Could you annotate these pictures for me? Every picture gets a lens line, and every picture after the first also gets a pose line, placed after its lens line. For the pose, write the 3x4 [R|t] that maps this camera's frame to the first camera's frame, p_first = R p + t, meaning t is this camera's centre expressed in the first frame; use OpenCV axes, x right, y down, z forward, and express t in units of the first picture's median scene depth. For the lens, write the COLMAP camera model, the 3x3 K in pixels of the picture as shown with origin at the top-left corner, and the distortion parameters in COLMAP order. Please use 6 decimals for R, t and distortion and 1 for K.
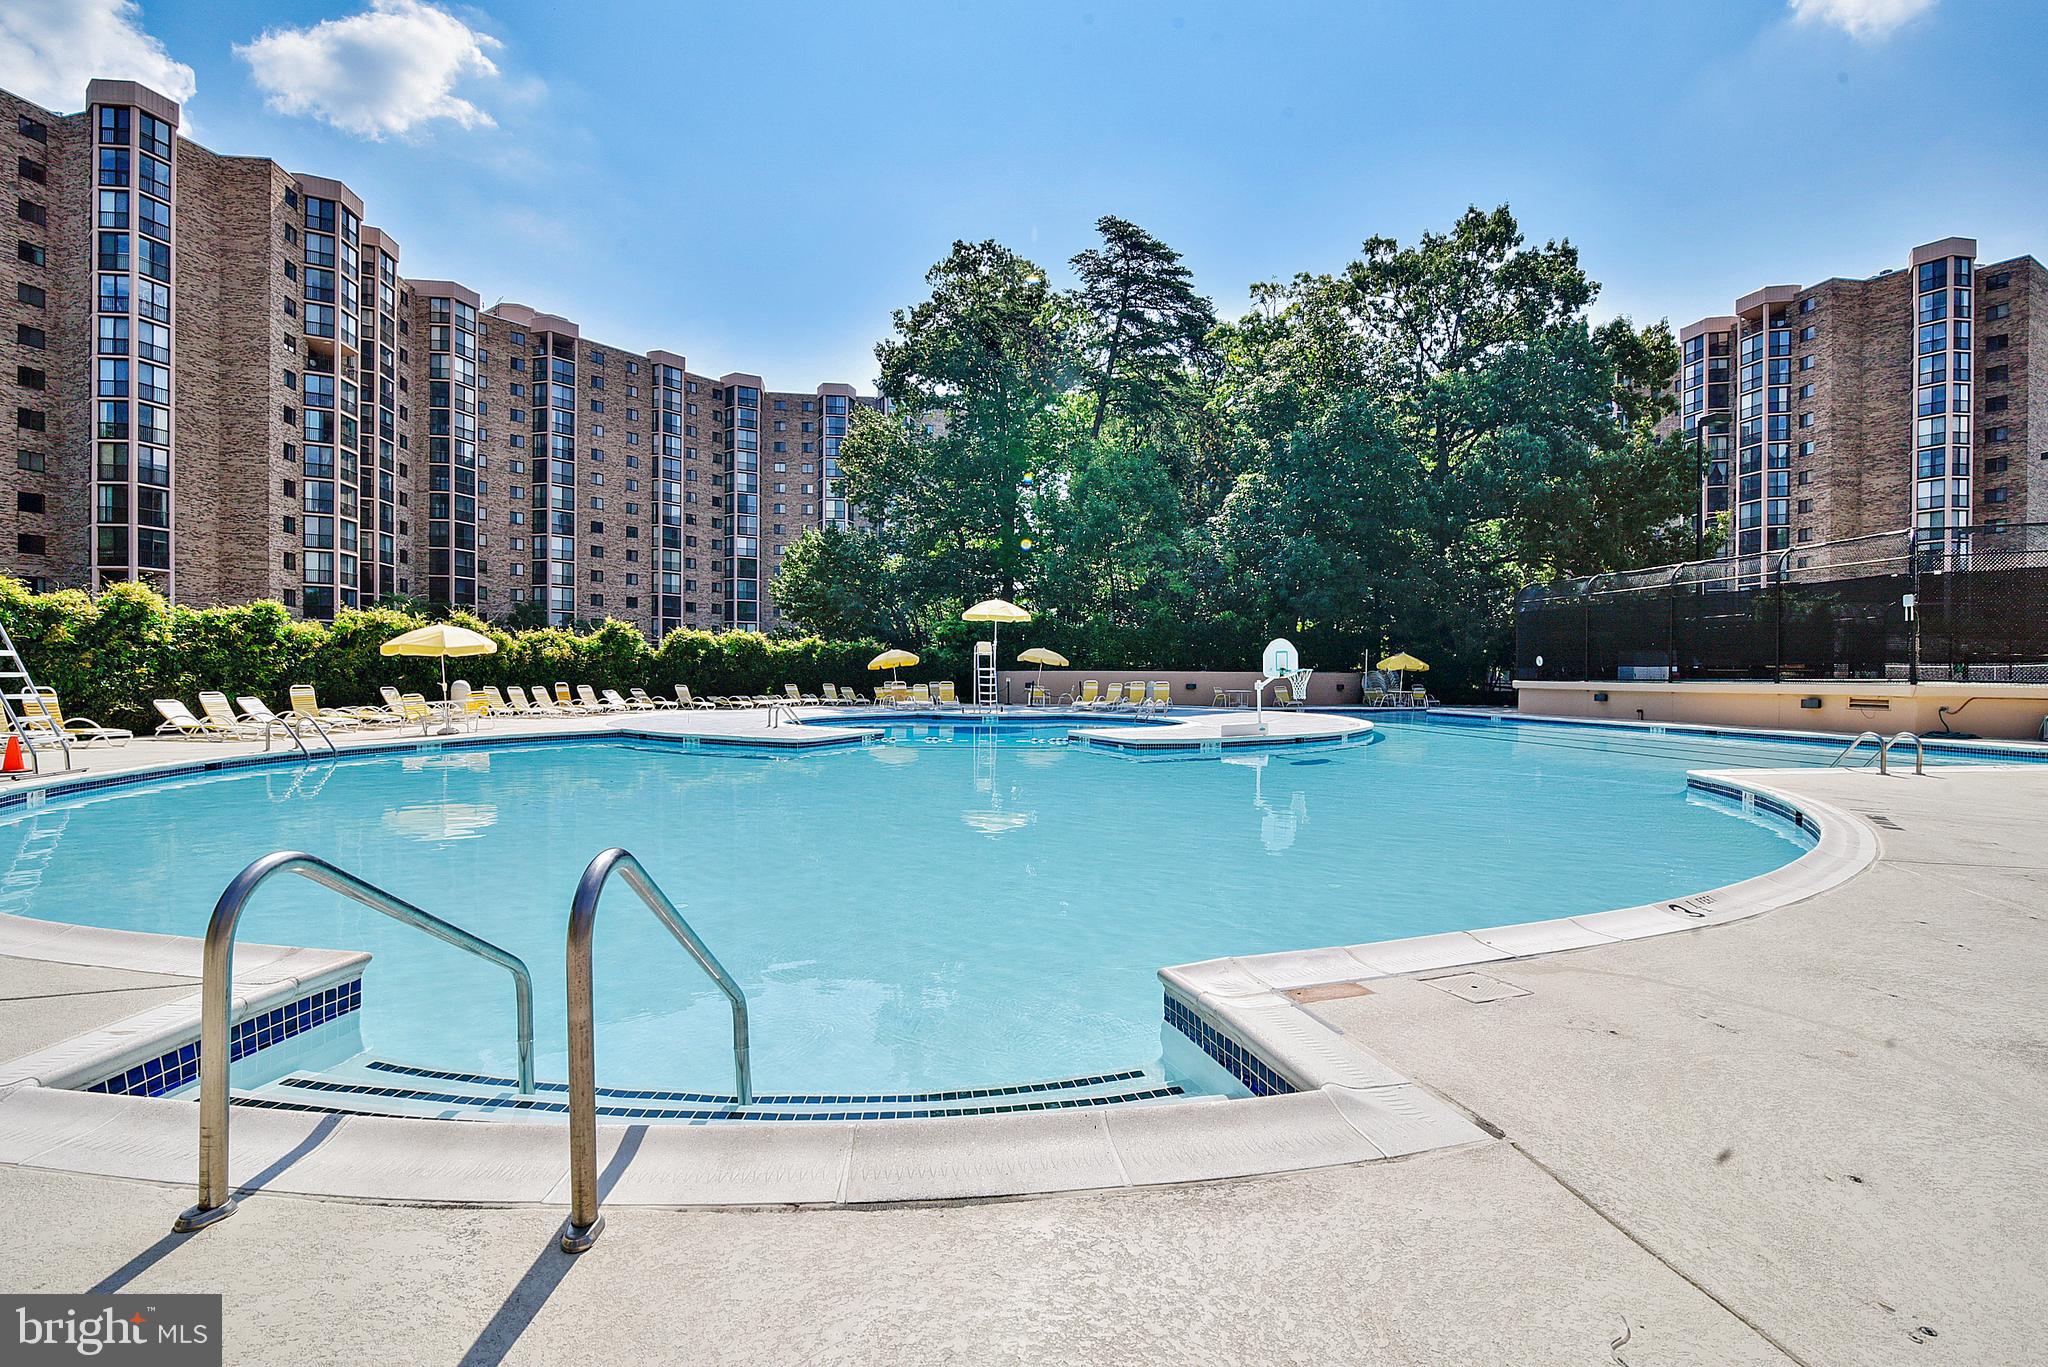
lens RADIAL K [[936.2, 0, 1020.4], [0, 936.2, 681.3], [0, 0, 1]] dist [-0.025599, 0.003385]
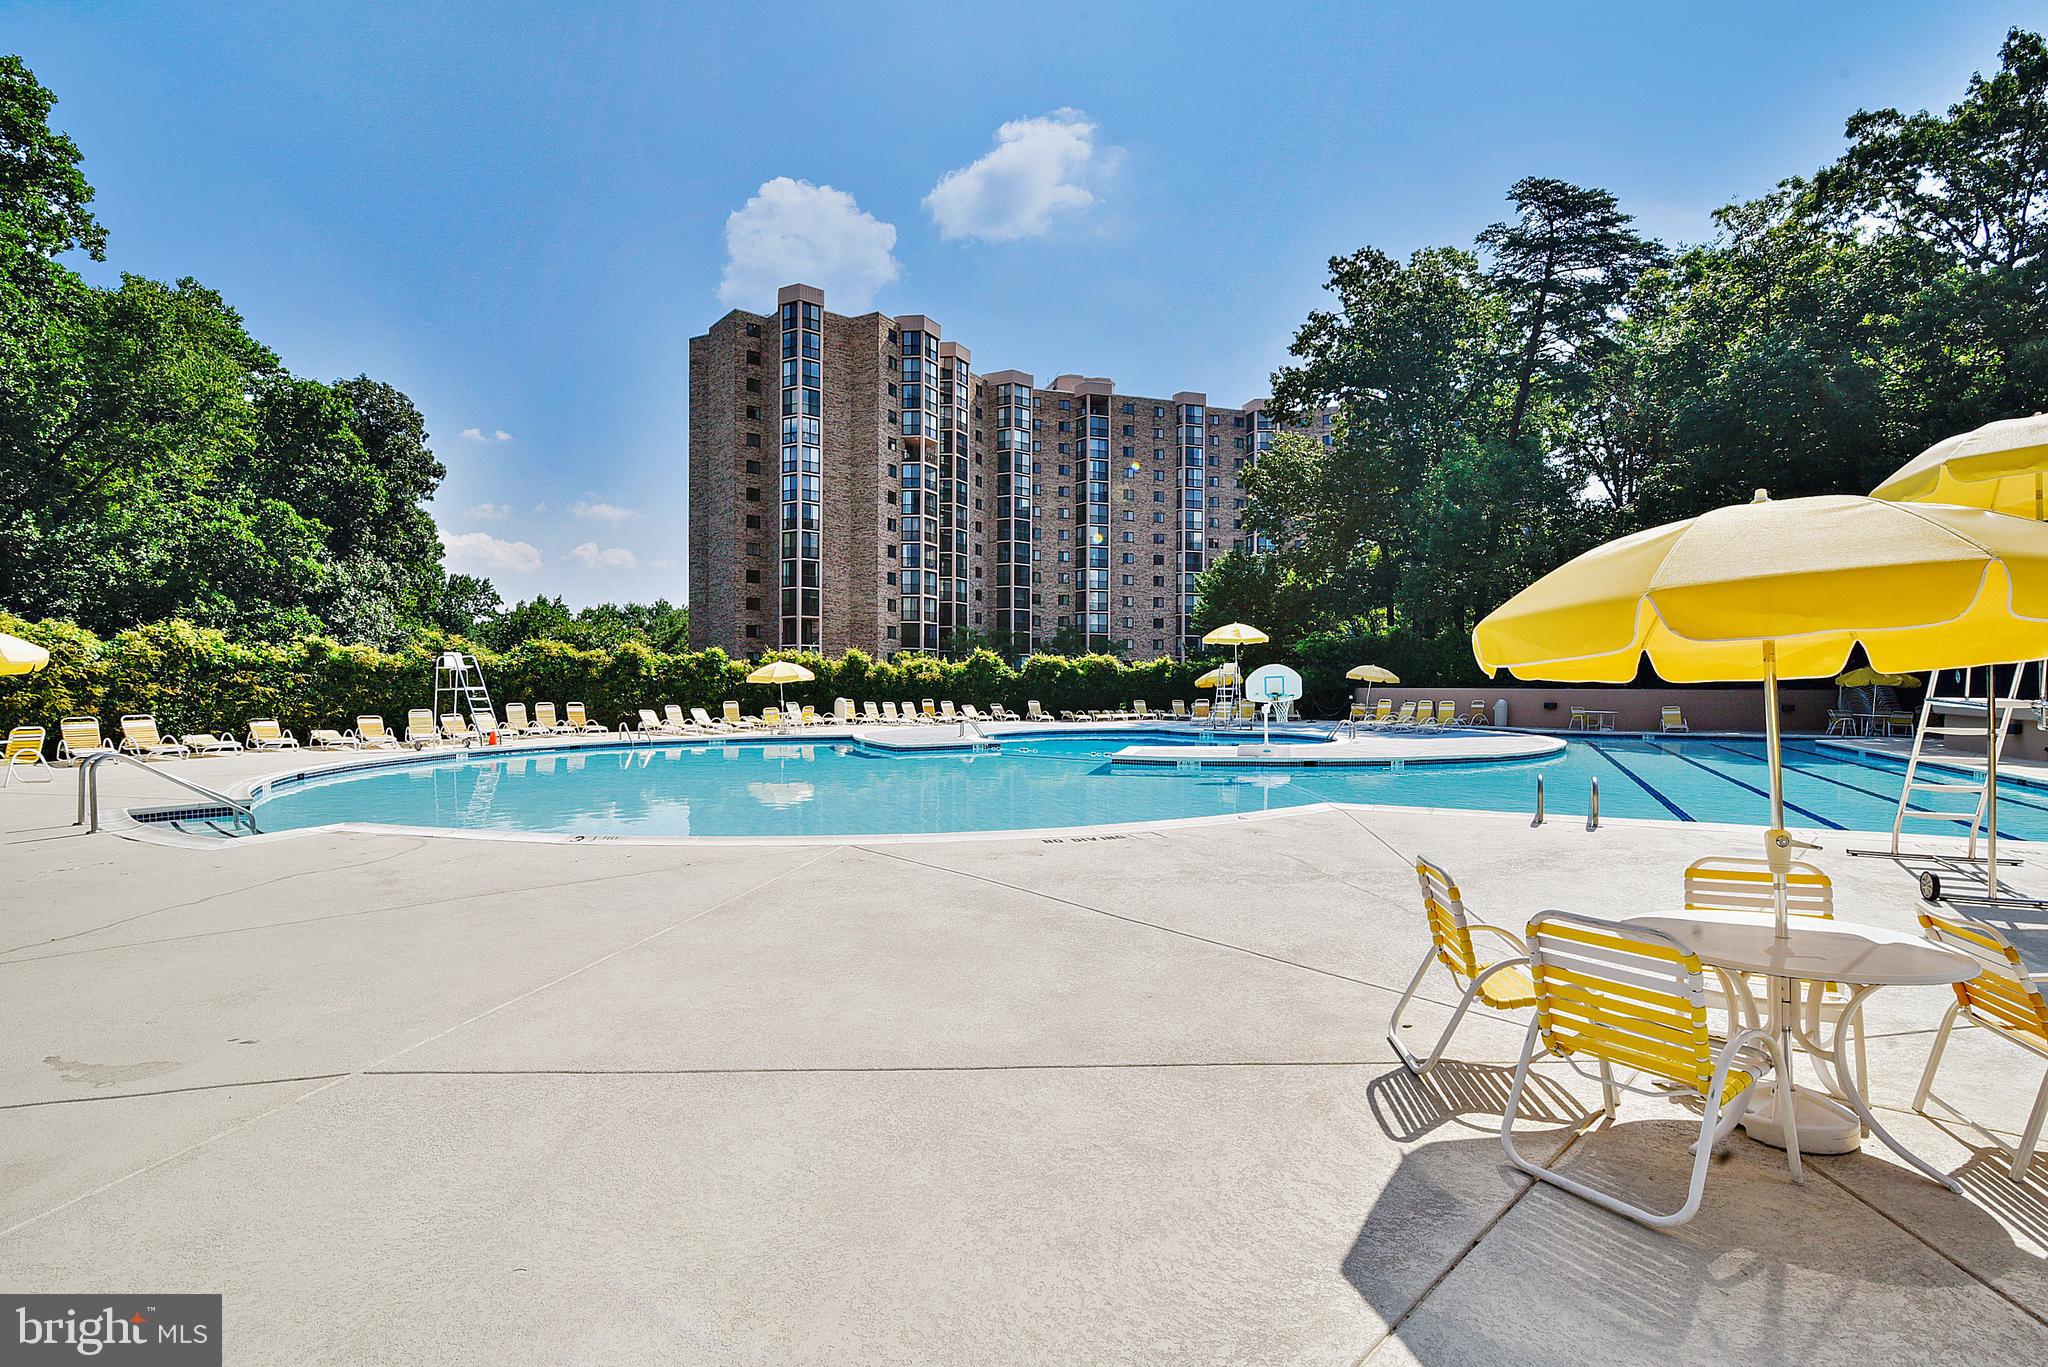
lens RADIAL K [[936.2, 0, 1018.2], [0, 936.2, 687.0], [0, 0, 1]] dist [-0.025599, 0.003385]
pose [[0.811418, -0.001787, -0.584464, 0.159367], [-0.001876, 0.999982, -0.005663, -0.003403], [0.584463, 0.005692, 0.811400, -0.002647]]
